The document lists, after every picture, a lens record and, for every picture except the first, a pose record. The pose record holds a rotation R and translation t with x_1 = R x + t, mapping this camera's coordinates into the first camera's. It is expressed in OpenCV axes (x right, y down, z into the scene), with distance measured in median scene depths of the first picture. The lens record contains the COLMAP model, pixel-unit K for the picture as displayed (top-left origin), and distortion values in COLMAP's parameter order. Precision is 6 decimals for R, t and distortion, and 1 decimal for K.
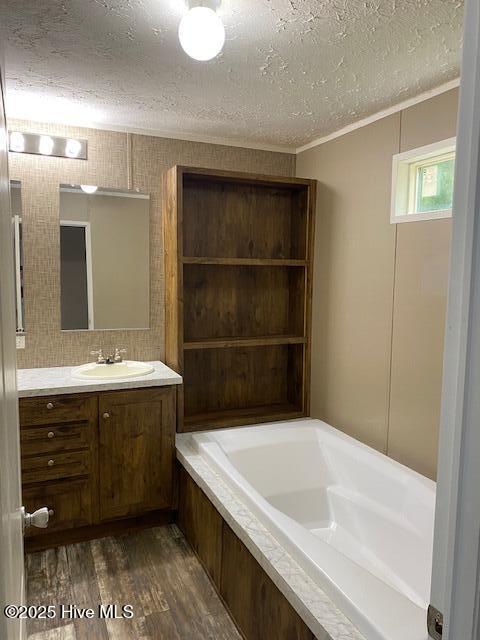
lens RADIAL K [[488.1, 0, 240.0], [0, 488.1, 320.0], [0, 0, 1]] dist [-0.003225, 0.004302]
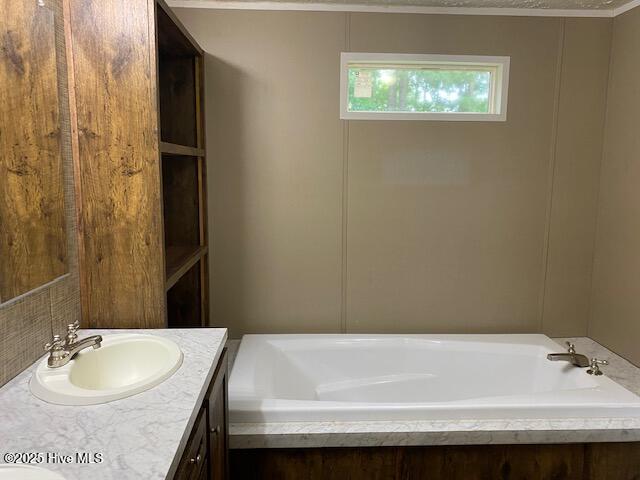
lens RADIAL K [[488.1, 0, 317.7], [0, 488.1, 230.8], [0, 0, 1]] dist [-0.003225, 0.004302]
pose [[0.346947, -0.132923, 0.928418, -0.674416], [0.092629, 0.989922, 0.107113, -0.072076], [-0.933299, 0.048836, 0.355763, 0.651212]]
